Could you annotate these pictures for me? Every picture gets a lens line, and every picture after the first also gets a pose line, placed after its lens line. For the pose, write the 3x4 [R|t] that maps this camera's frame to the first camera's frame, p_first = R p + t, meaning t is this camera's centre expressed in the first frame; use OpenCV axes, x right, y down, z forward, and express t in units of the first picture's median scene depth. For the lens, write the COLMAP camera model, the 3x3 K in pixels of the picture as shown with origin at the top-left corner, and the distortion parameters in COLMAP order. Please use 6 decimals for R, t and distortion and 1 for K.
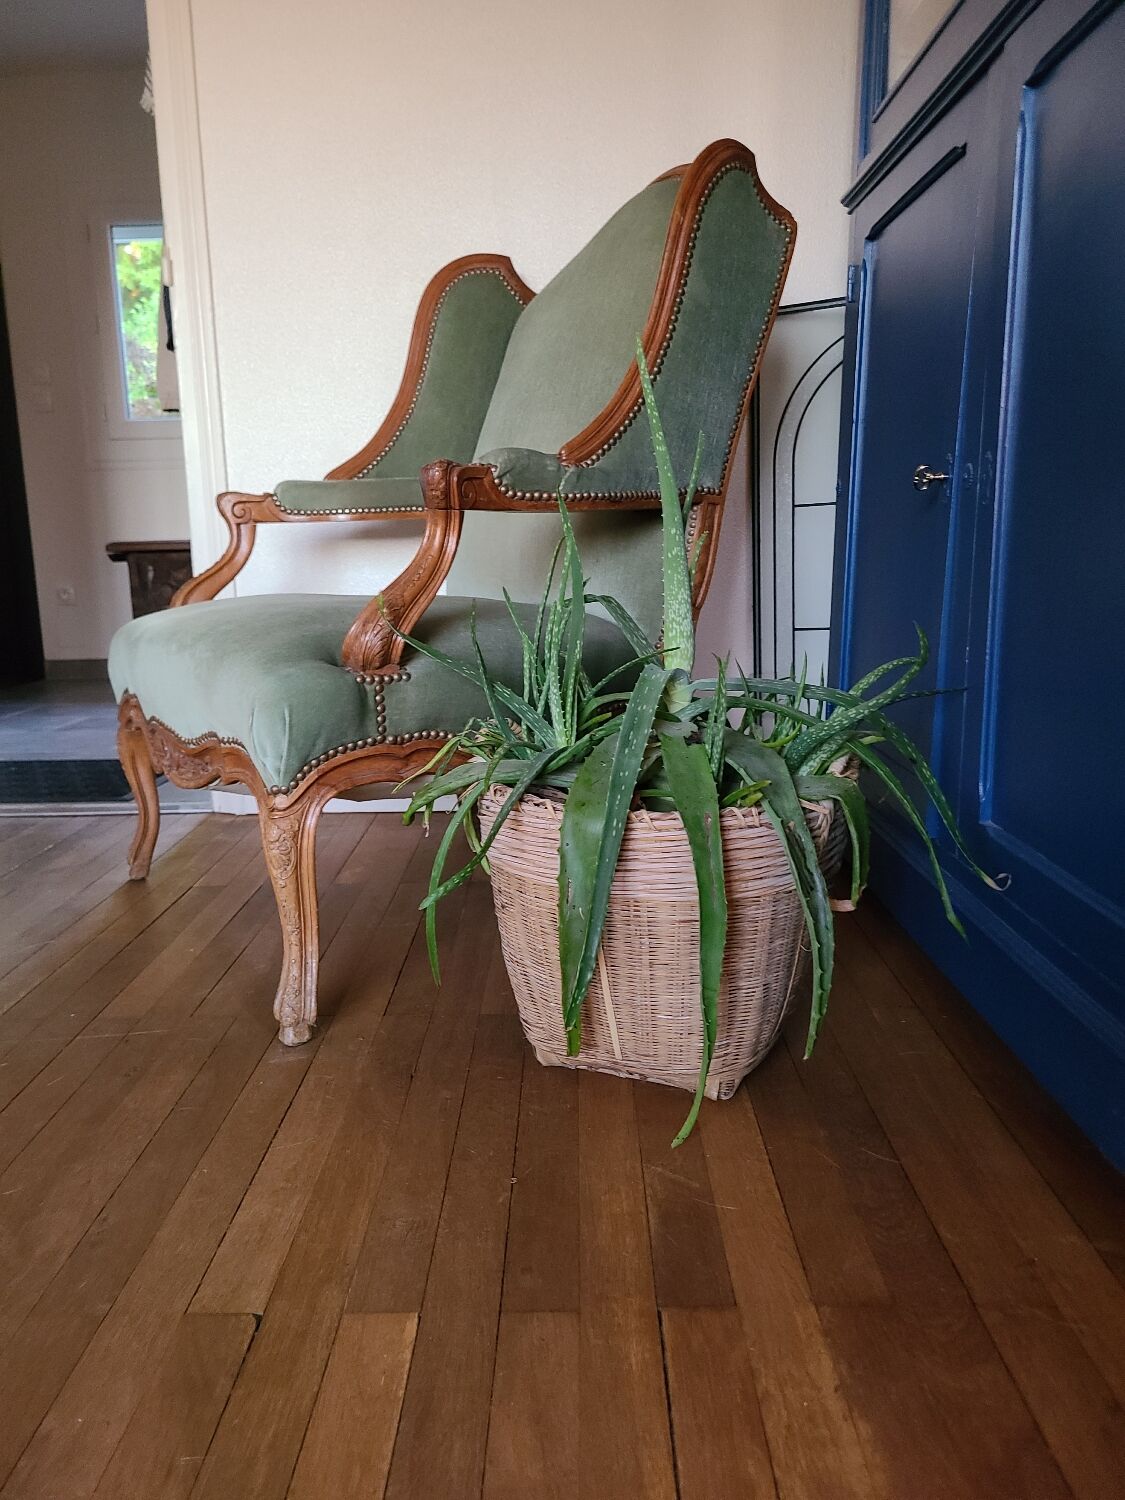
lens RADIAL K [[1132.0, 0, 559.6], [0, 1132.0, 753.3], [0, 0, 1]] dist [0.047322, 0.001399]
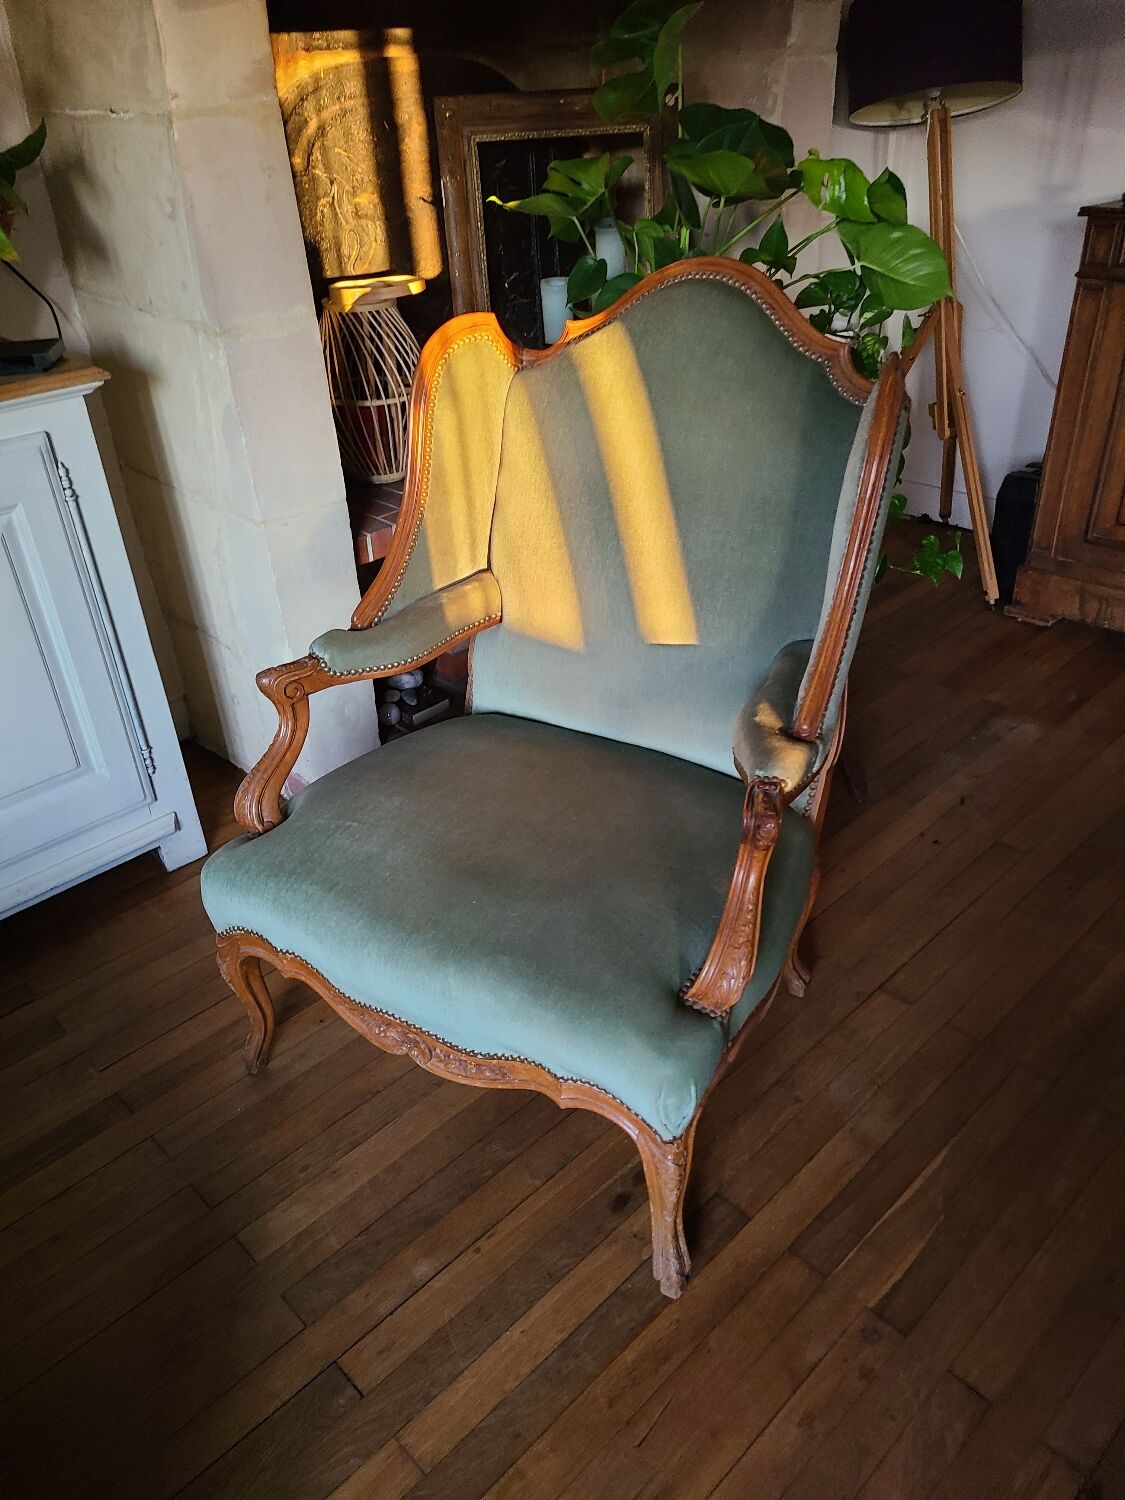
lens RADIAL K [[1115.1, 0, 585.8], [0, 1115.1, 776.5], [0, 0, 1]] dist [0.052435, -0.051458]
pose [[0.899238, -0.242202, 0.364292, -0.559647], [0.098948, 0.923776, 0.369929, -0.616953], [-0.426122, -0.296608, 0.854660, 0.189346]]
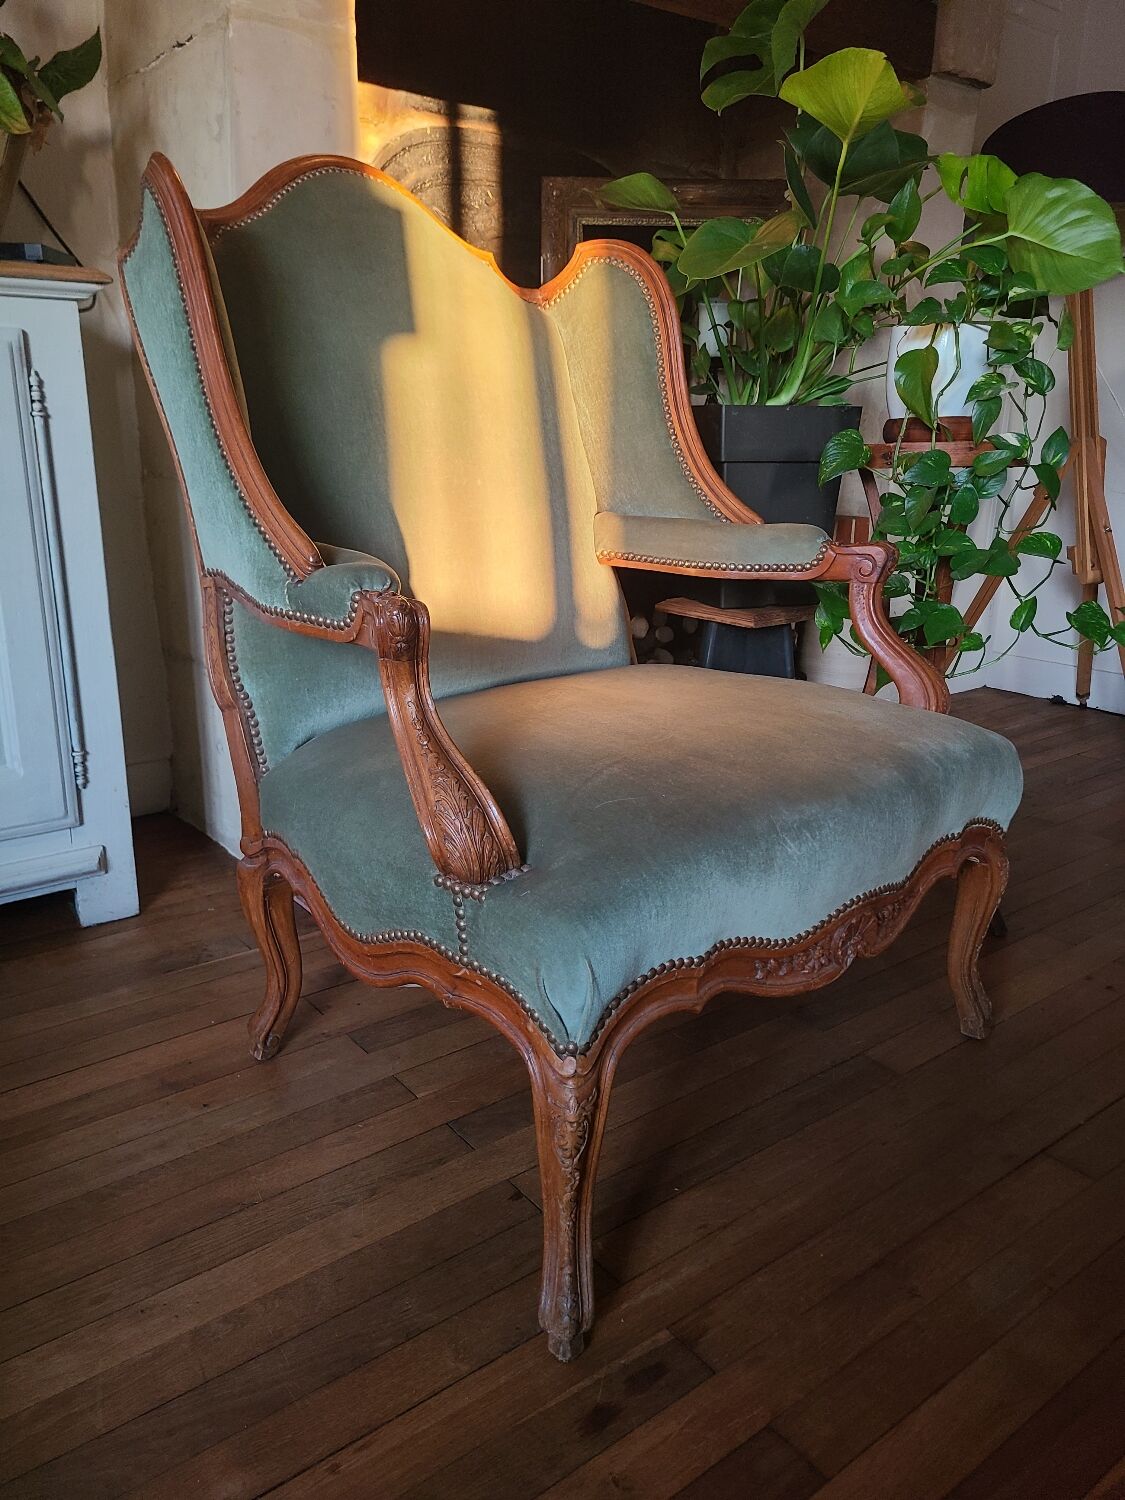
lens RADIAL K [[1121.3, 0, 582.8], [0, 1121.3, 749.2], [0, 0, 1]] dist [0.056149, -0.055333]
pose [[0.941878, -0.053170, 0.331722, -0.422941], [0.025813, 0.995931, 0.086342, -0.233754], [-0.334963, -0.072761, 0.939418, 0.434218]]
